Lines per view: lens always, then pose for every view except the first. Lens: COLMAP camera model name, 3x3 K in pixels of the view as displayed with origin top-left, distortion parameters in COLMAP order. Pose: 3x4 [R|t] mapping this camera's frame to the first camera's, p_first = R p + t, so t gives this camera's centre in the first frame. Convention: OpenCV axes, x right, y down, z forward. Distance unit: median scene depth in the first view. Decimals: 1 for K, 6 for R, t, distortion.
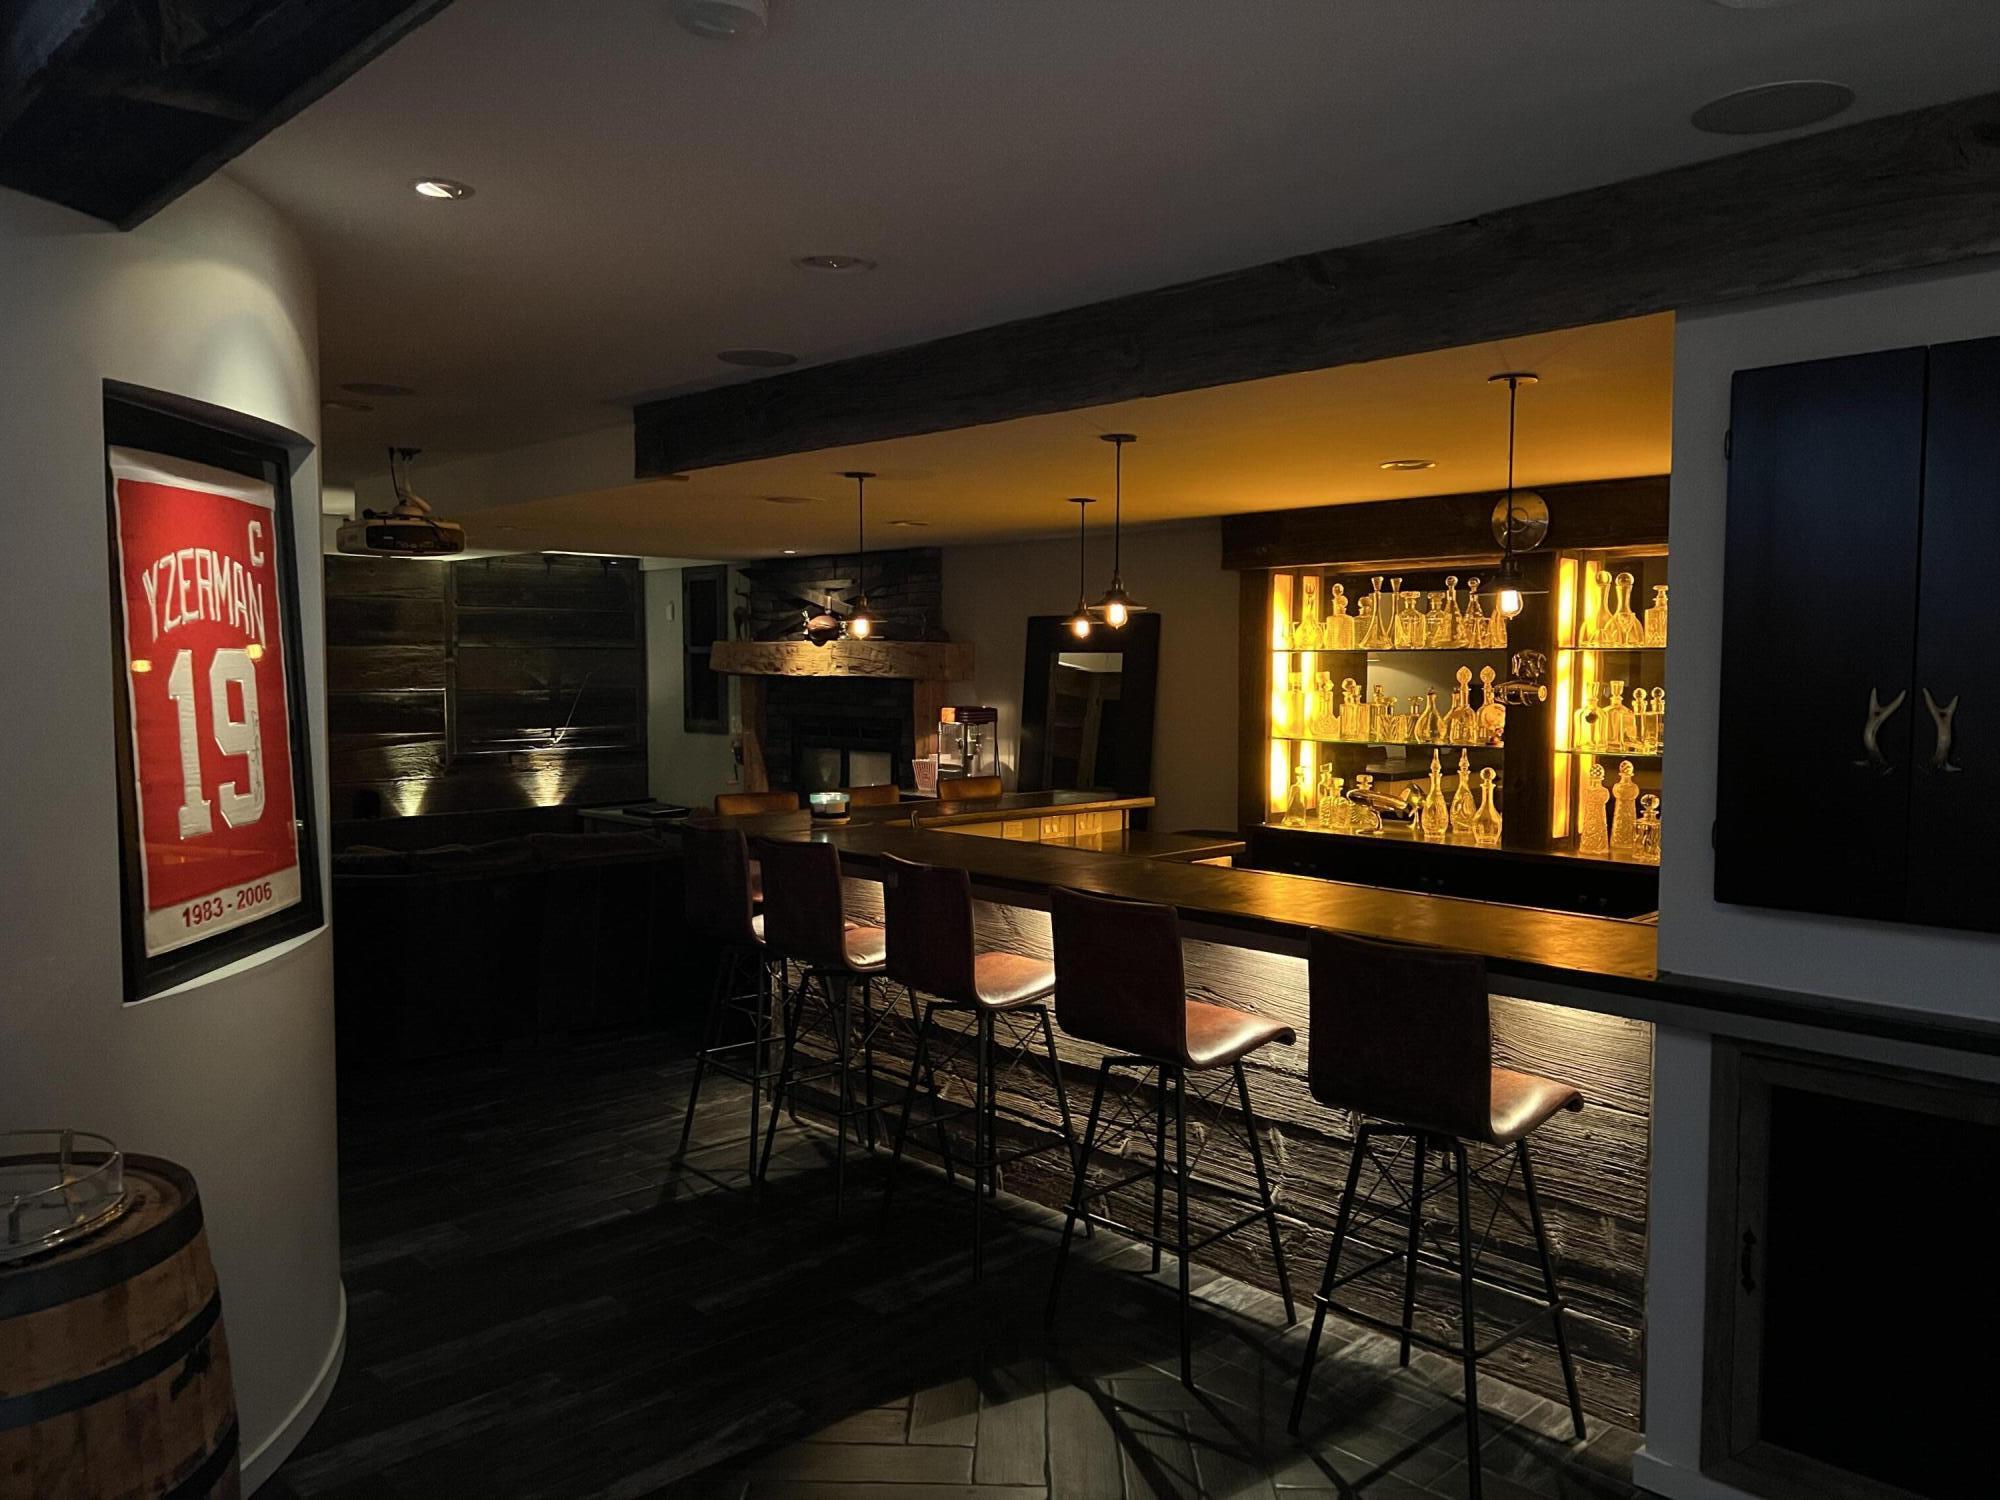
lens RADIAL K [[1501.0, 0, 1022.1], [0, 1501.0, 779.2], [0, 0, 1]] dist [0.054564, -0.062381]
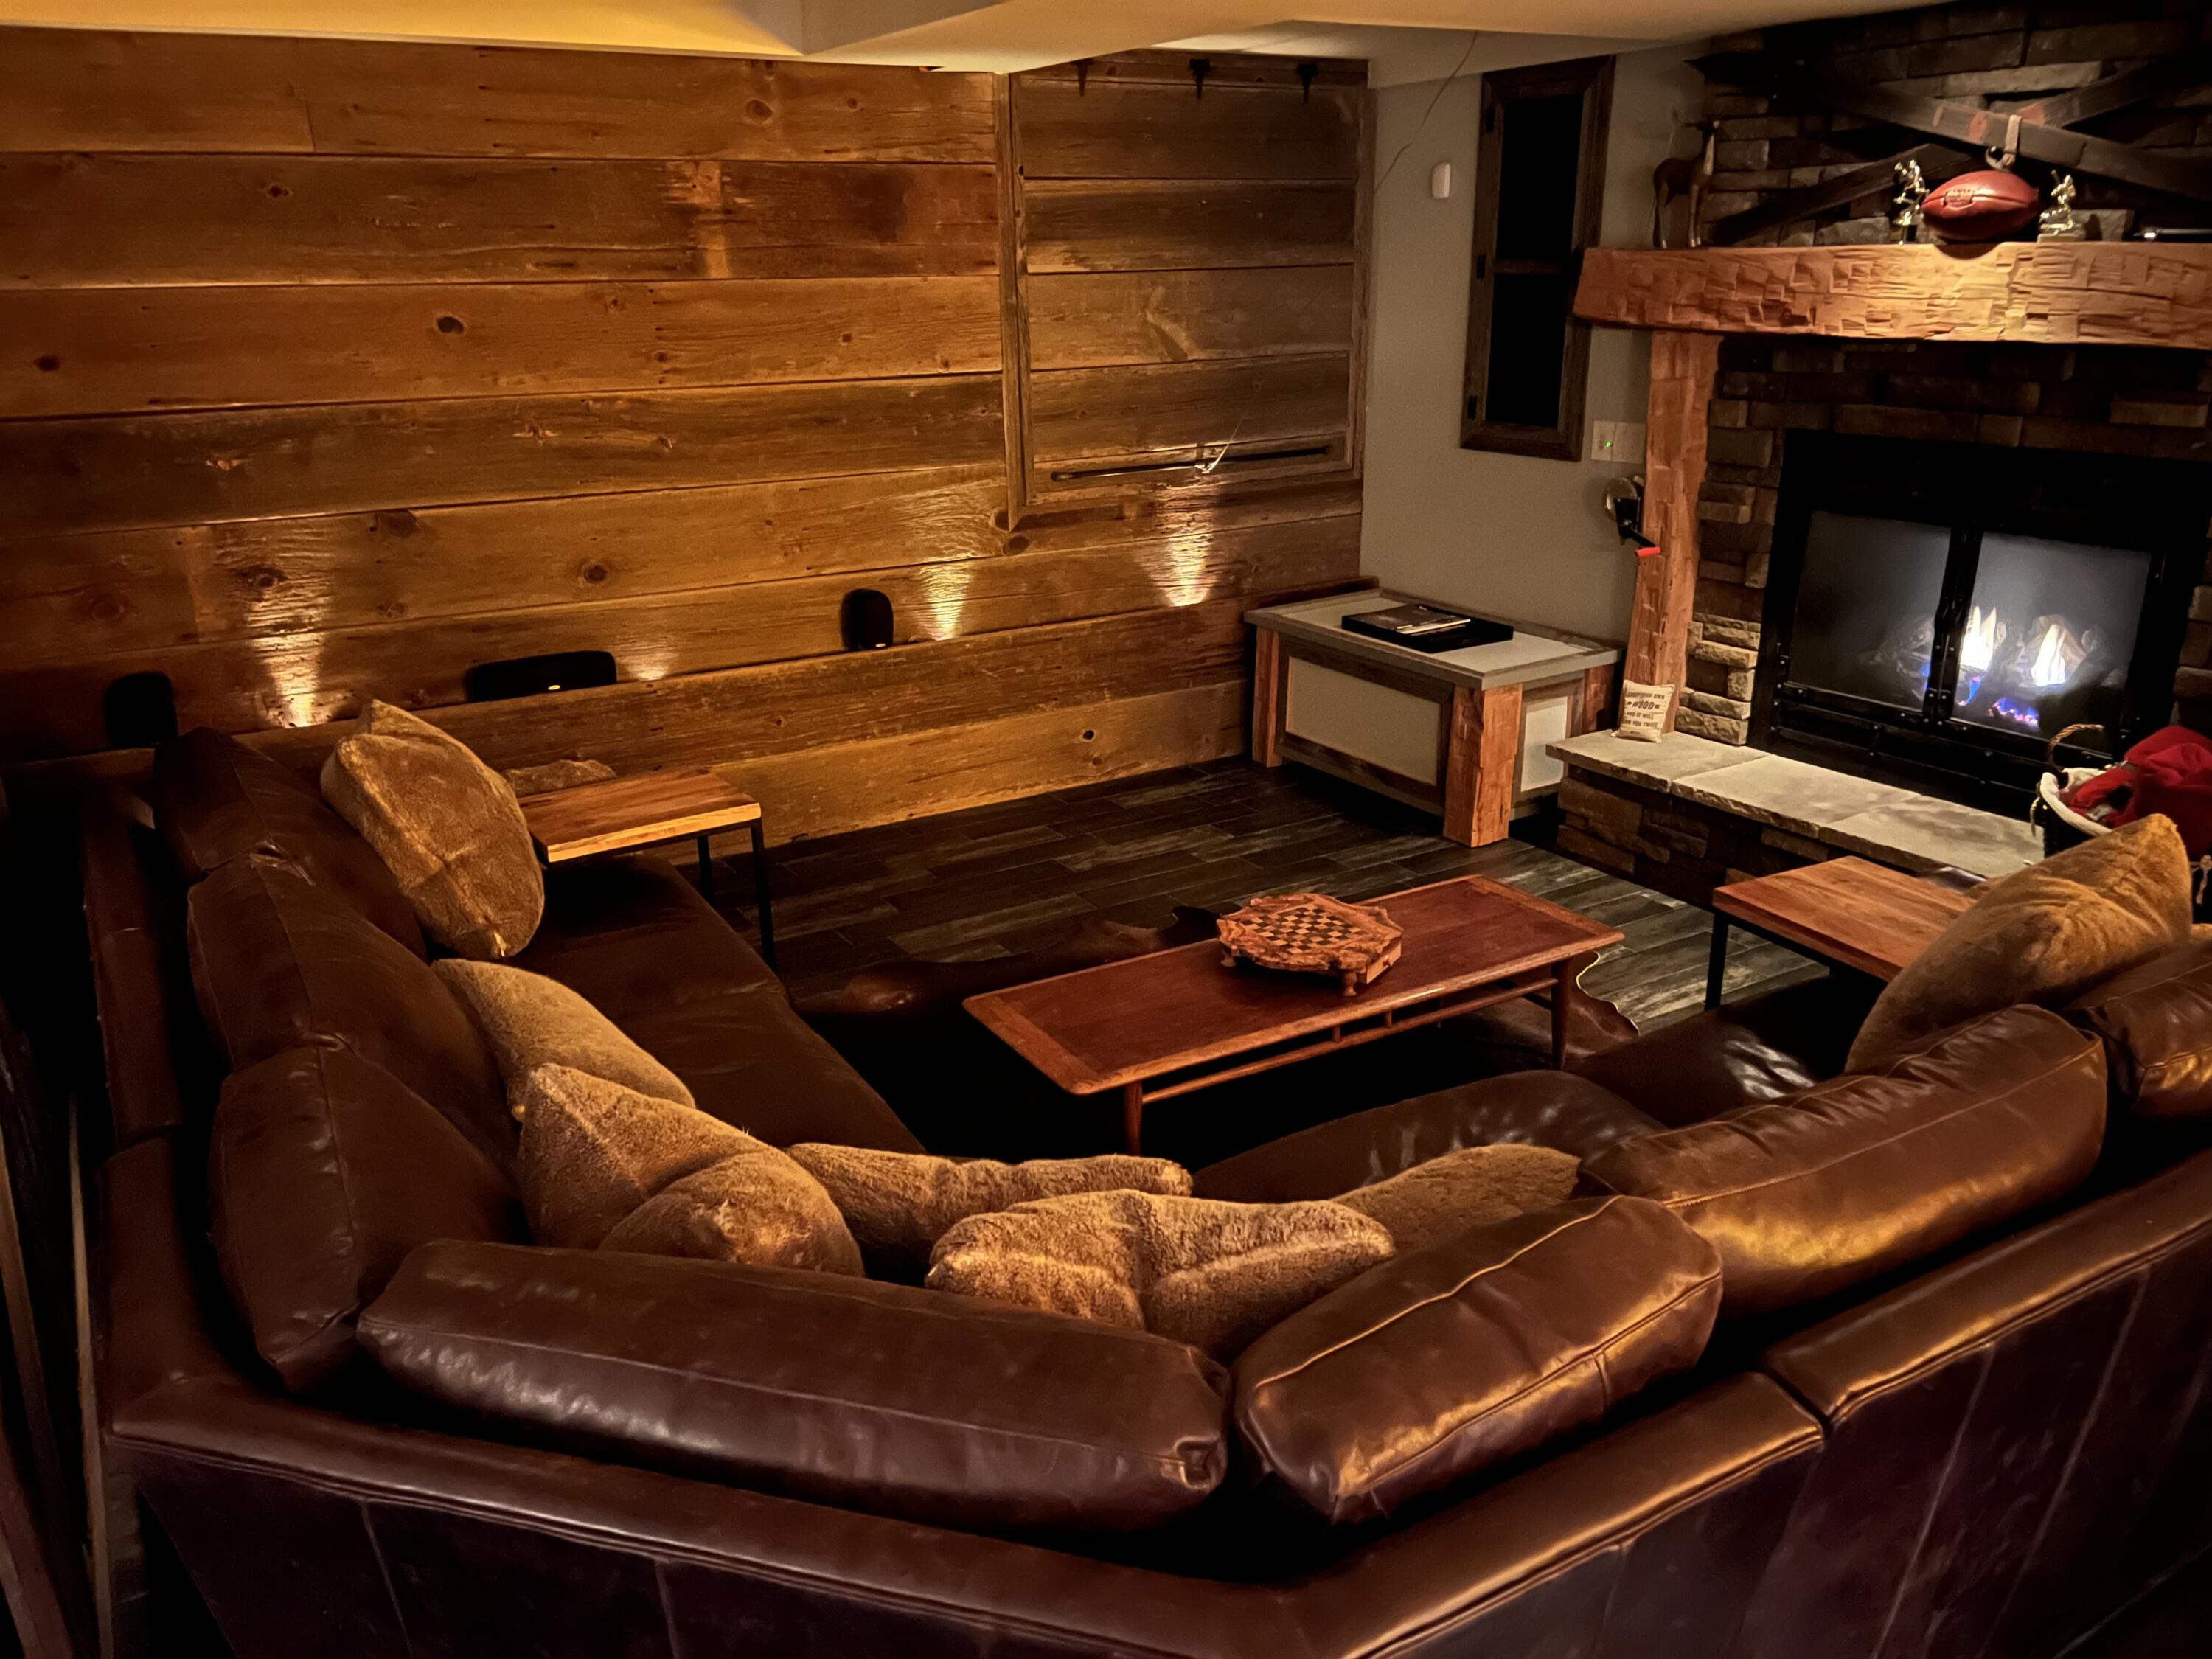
lens RADIAL K [[1660.1, 0, 1098.1], [0, 1660.1, 852.9], [0, 0, 1]] dist [0.054564, -0.062381]
pose [[0.970101, 0.064805, -0.233889, -0.629001], [-0.000746, 0.964483, 0.264143, -0.146795], [0.242700, -0.256071, 0.935695, 1.357373]]
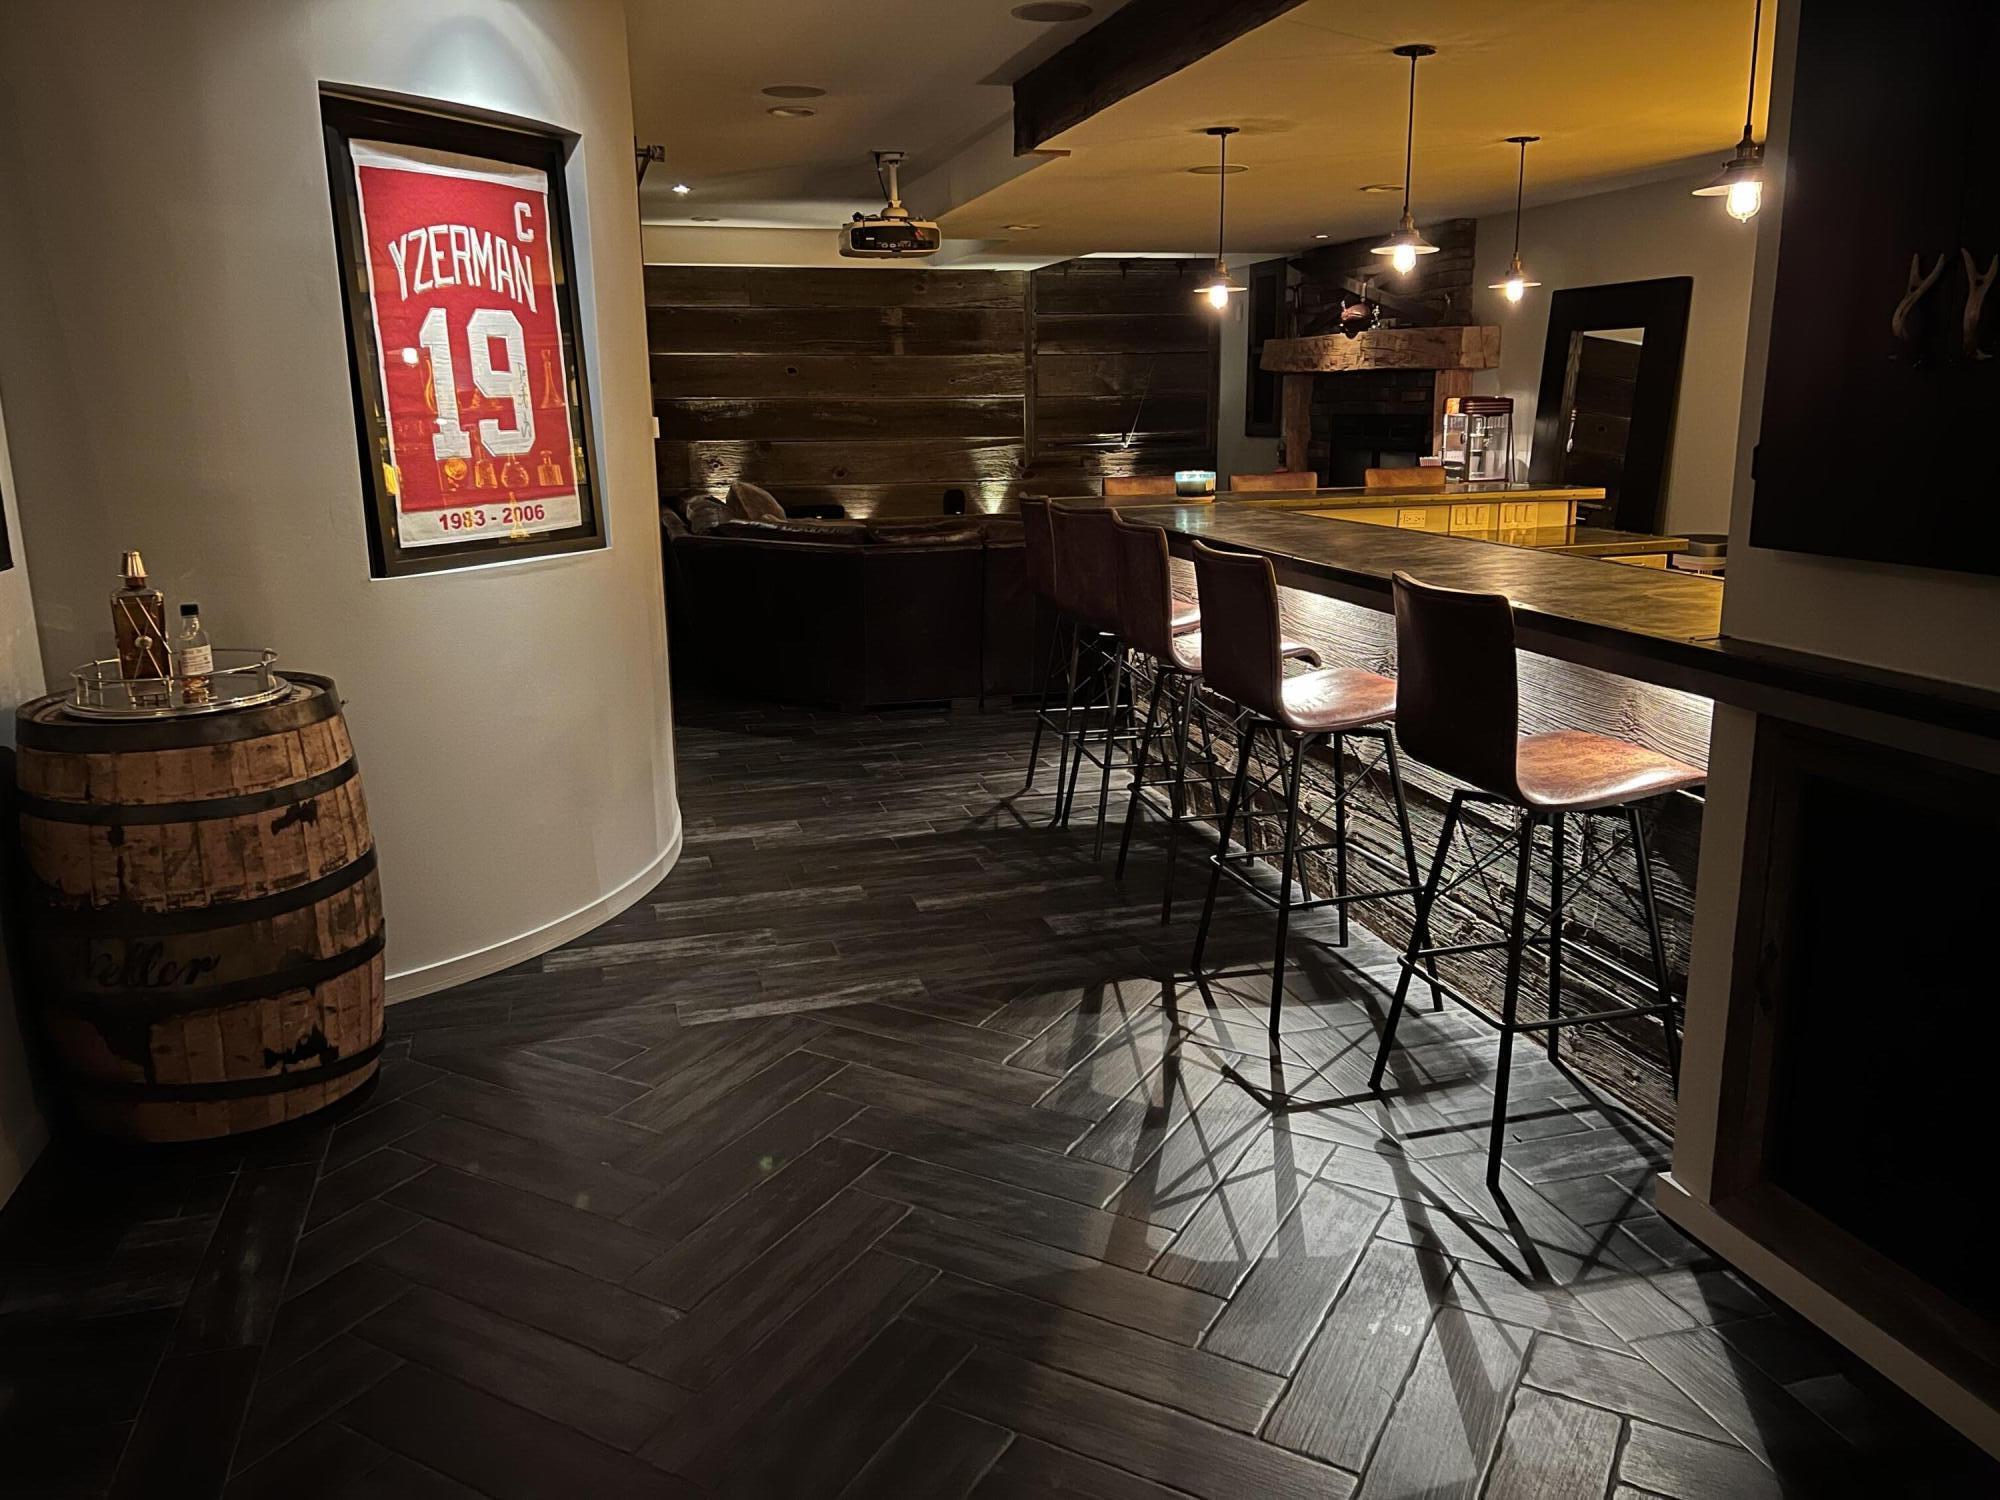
lens RADIAL K [[1501.0, 0, 996.4], [0, 1501.0, 754.3], [0, 0, 1]] dist [0.054564, -0.062381]
pose [[0.877558, 0.096069, -0.469747, 0.380148], [-0.020045, 0.986216, 0.164246, 0.050591], [0.479051, -0.134720, 0.867387, 0.060433]]
